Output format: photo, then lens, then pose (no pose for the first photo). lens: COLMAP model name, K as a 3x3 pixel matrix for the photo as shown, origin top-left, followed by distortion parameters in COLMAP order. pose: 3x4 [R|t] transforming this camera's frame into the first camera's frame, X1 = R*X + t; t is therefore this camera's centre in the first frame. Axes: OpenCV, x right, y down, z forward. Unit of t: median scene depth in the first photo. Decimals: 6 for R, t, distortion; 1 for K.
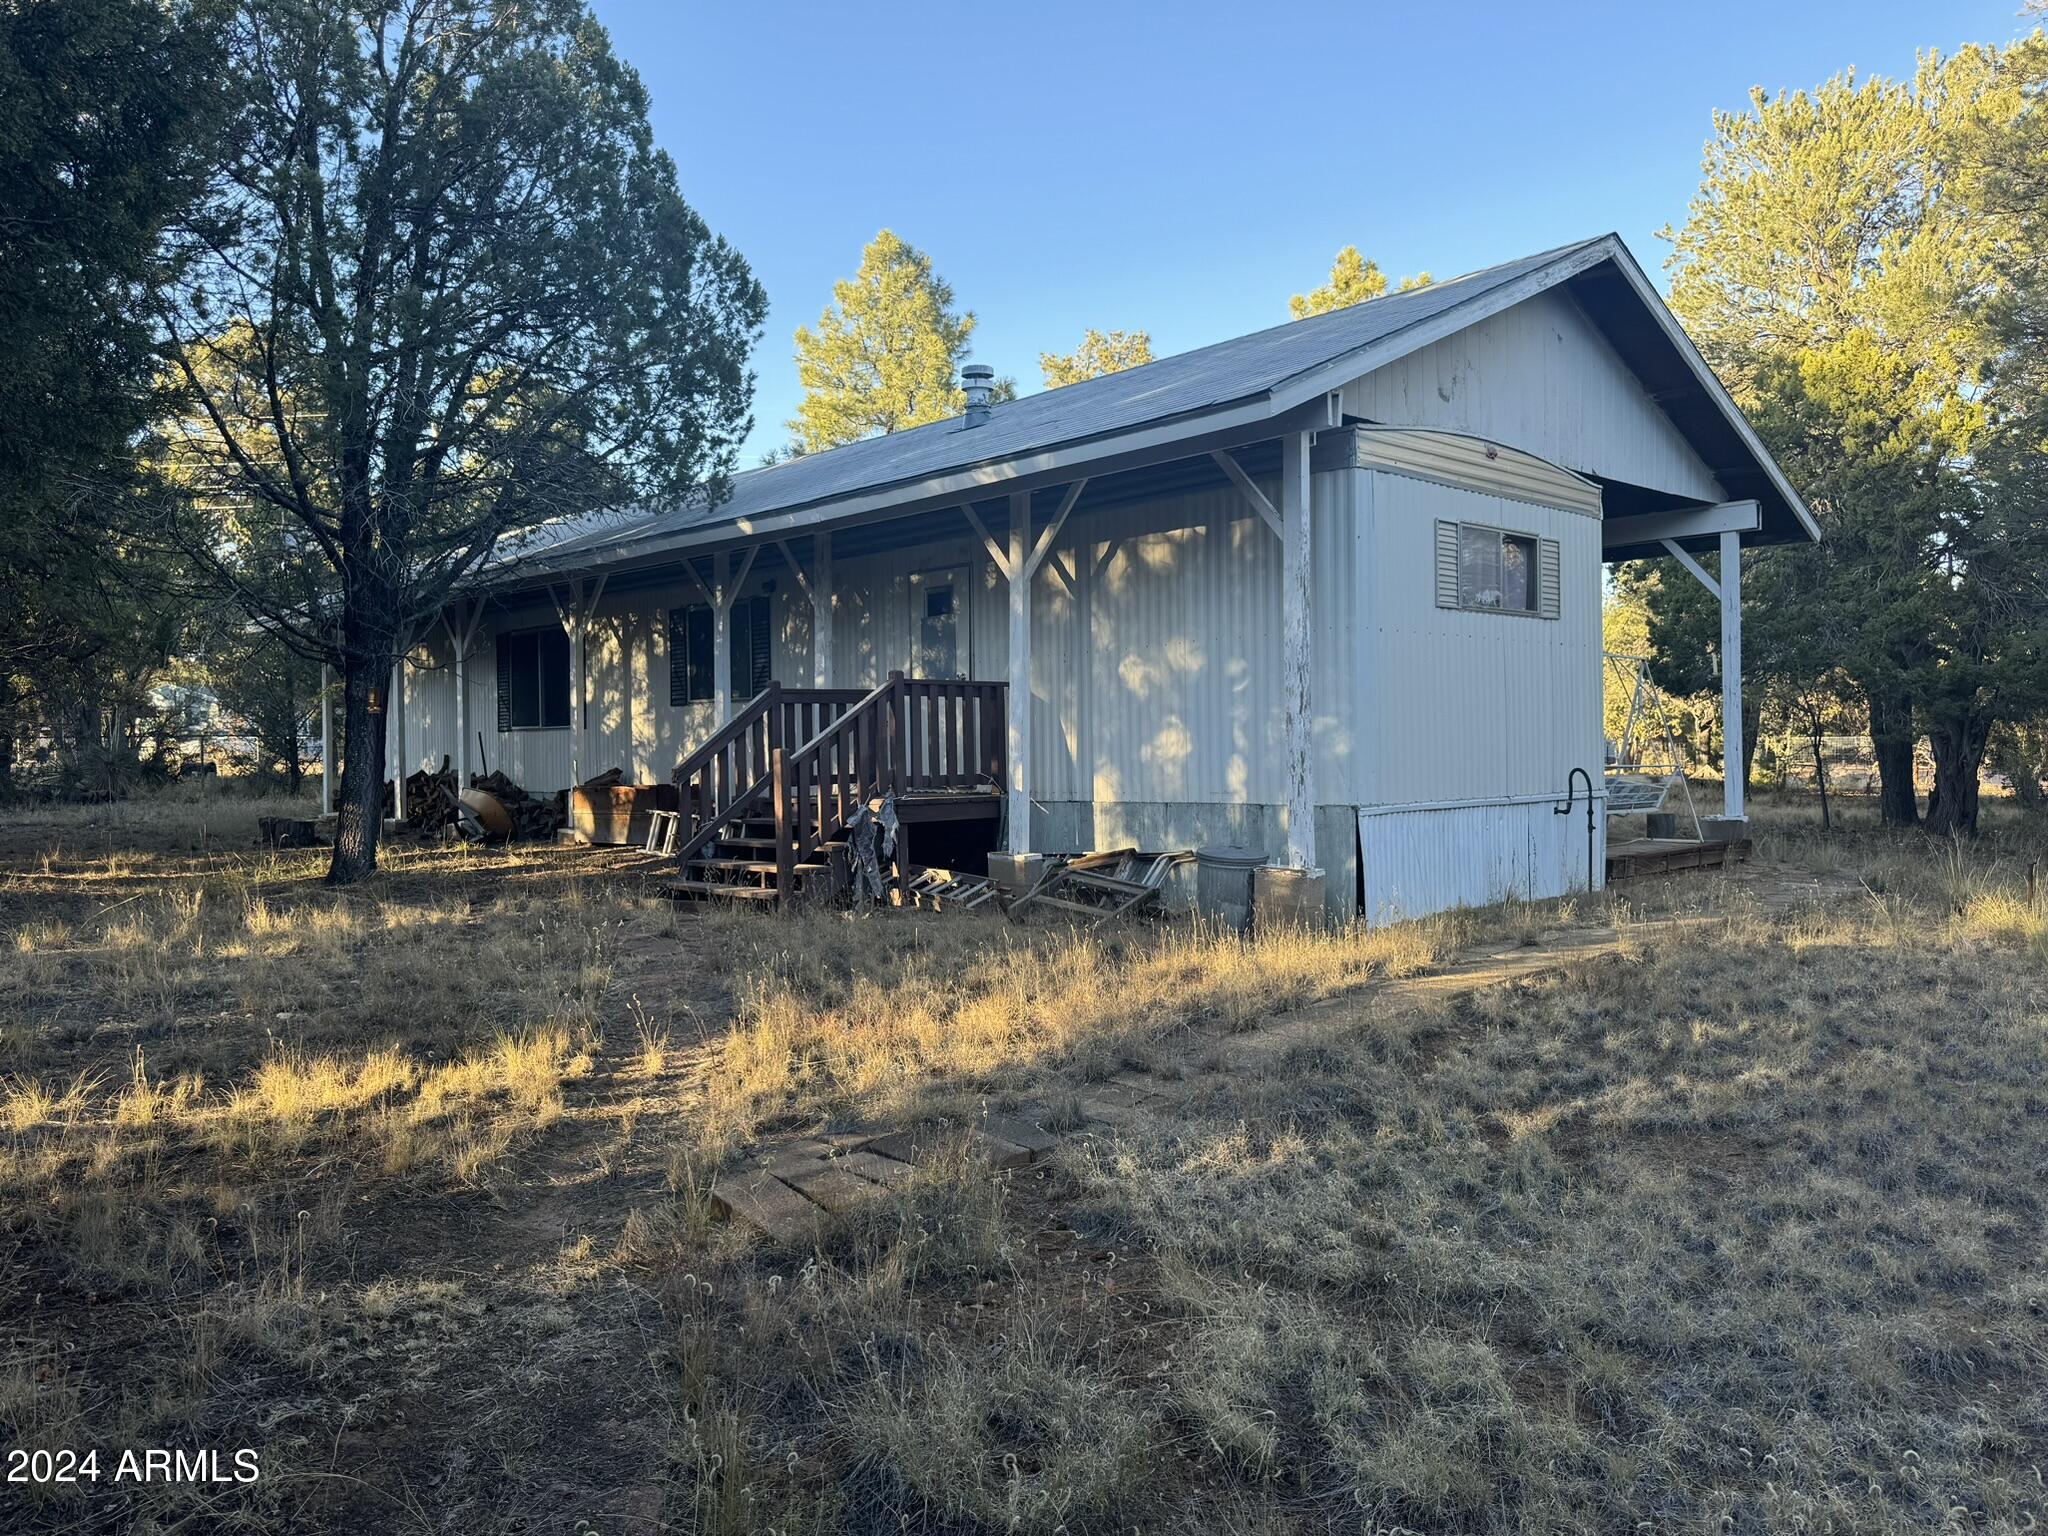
lens RADIAL K [[1439.7, 0, 1024.0], [0, 1439.7, 768.9], [0, 0, 1]] dist [-0.030508, -0.005745]
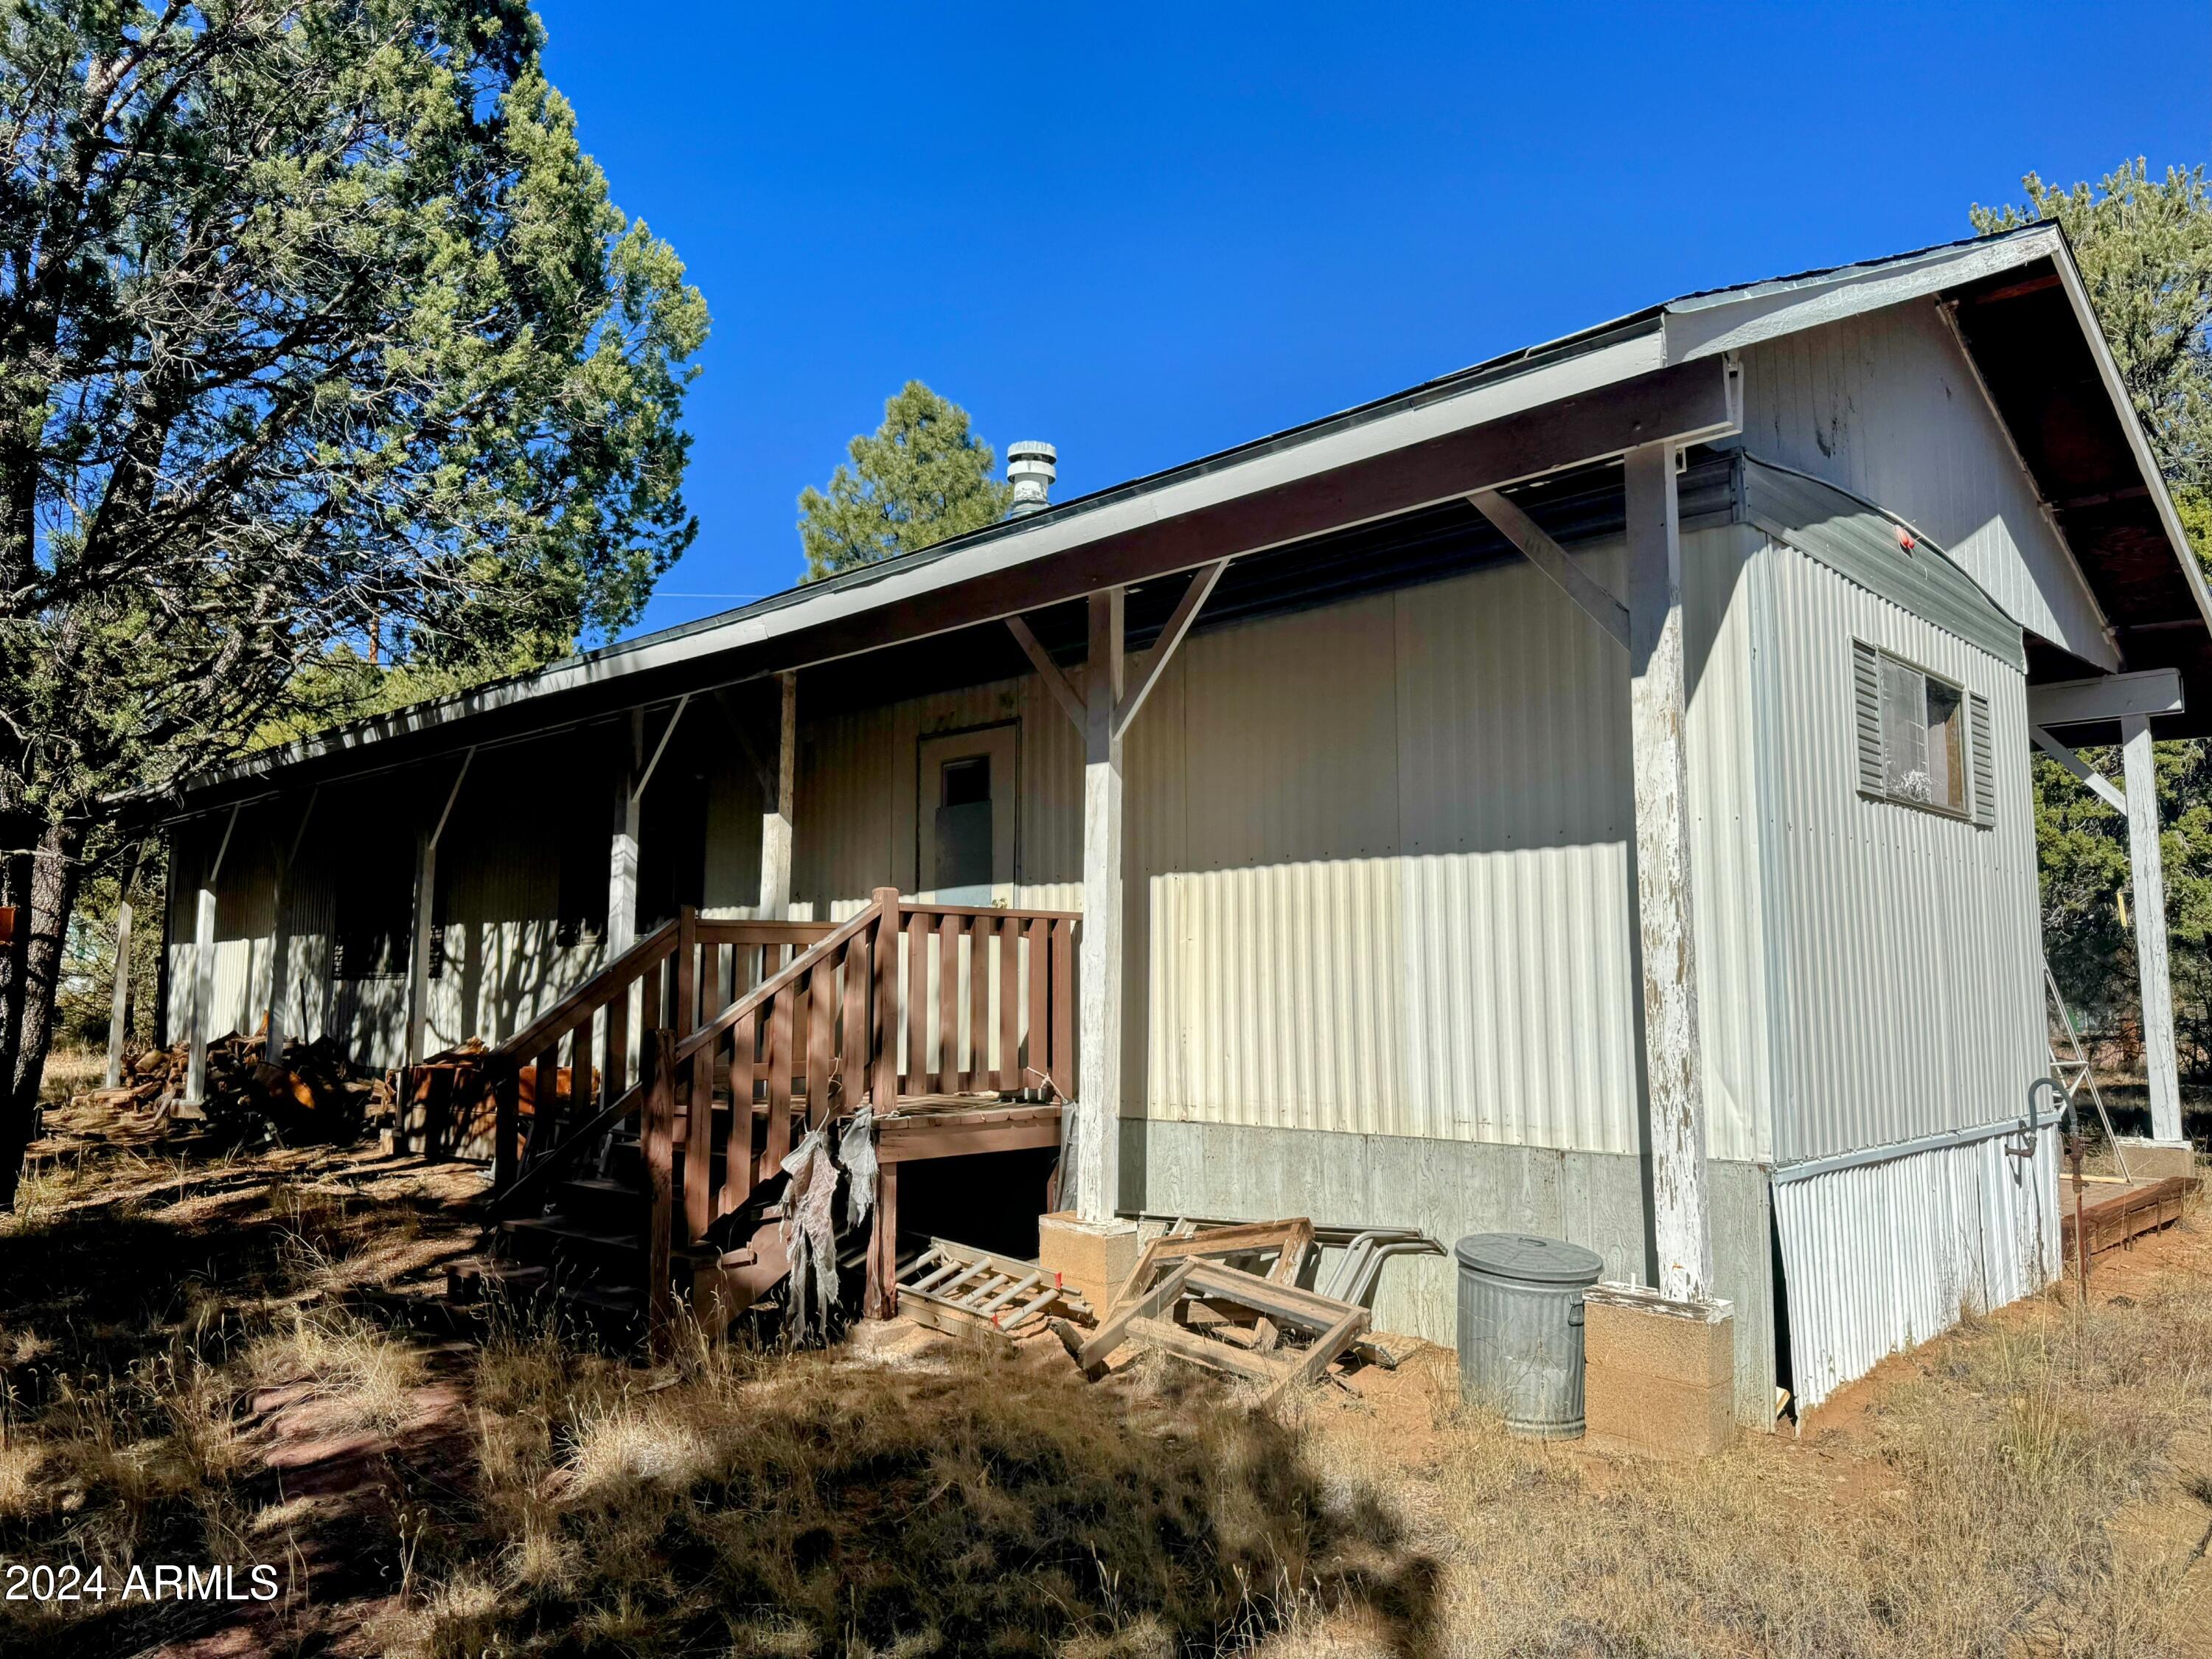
lens RADIAL K [[1555.0, 0, 1112.1], [0, 1555.0, 825.2], [0, 0, 1]] dist [-0.030508, -0.005745]
pose [[0.999468, 0.018114, 0.027138, -0.015349], [-0.014478, 0.991584, -0.128651, -0.016390], [-0.029240, 0.128190, 0.991318, 0.359176]]
